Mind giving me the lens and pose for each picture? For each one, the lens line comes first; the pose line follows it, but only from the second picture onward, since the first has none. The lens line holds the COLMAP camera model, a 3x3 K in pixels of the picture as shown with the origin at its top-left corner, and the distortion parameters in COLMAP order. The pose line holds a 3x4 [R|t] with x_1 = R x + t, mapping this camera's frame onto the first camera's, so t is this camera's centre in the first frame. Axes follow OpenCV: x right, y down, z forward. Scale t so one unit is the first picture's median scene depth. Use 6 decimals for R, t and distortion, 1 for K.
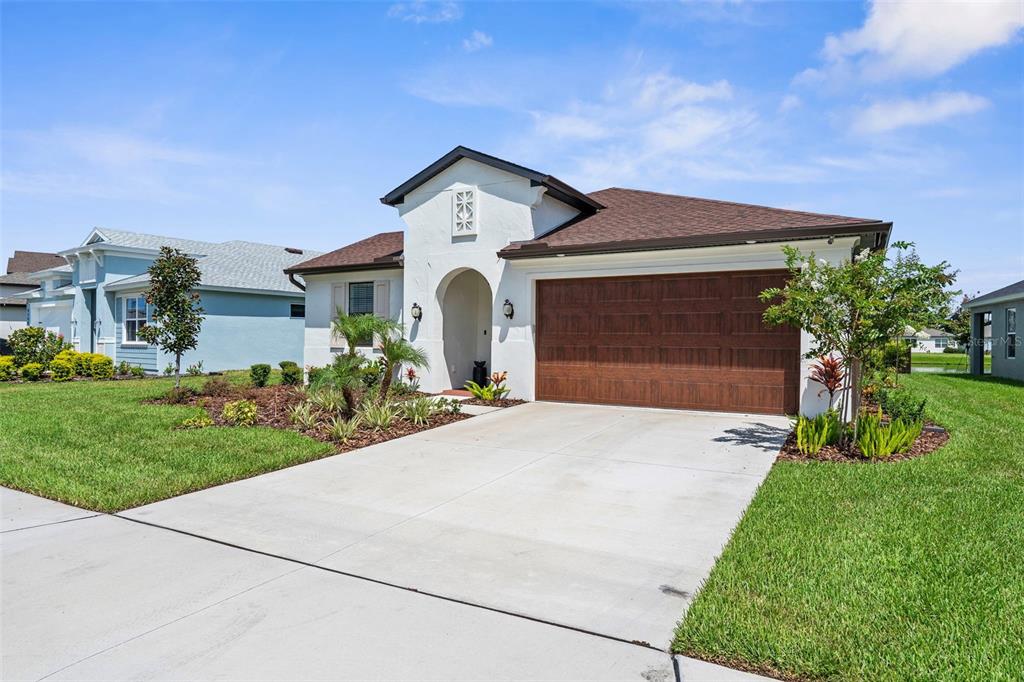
lens RADIAL K [[663.1, 0, 526.3], [0, 663.1, 343.5], [0, 0, 1]] dist [-0.008437, -0.002831]
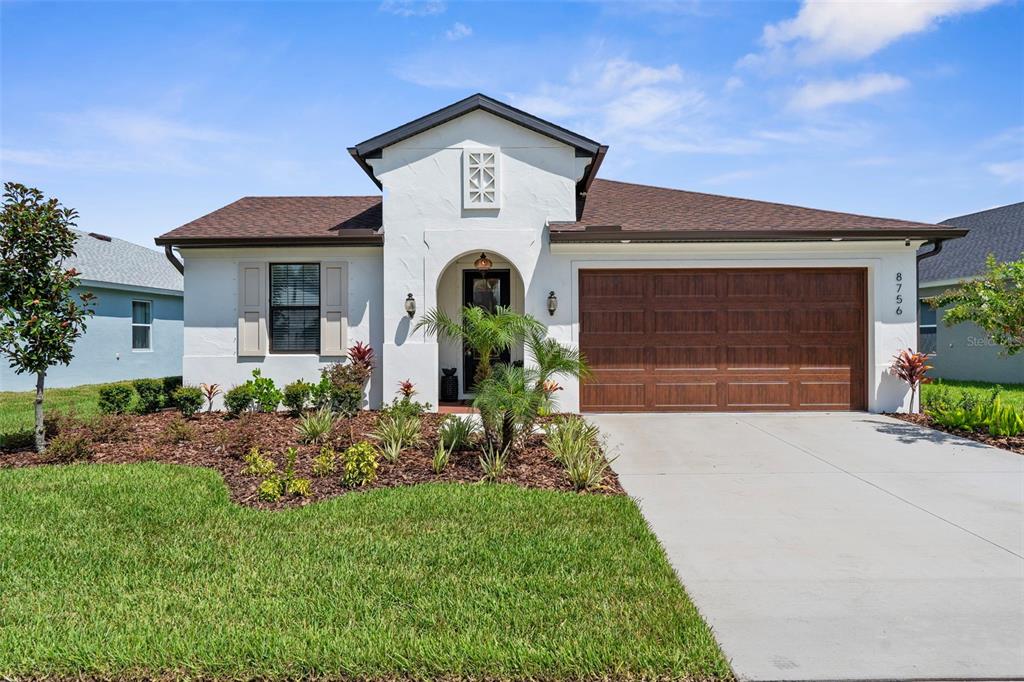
lens RADIAL K [[663.1, 0, 526.3], [0, 663.1, 343.5], [0, 0, 1]] dist [-0.008437, -0.002831]
pose [[0.865311, -0.014614, 0.501022, -0.449474], [0.014610, 0.999886, 0.003933, -0.005894], [-0.501022, 0.003917, 0.865425, 0.297903]]
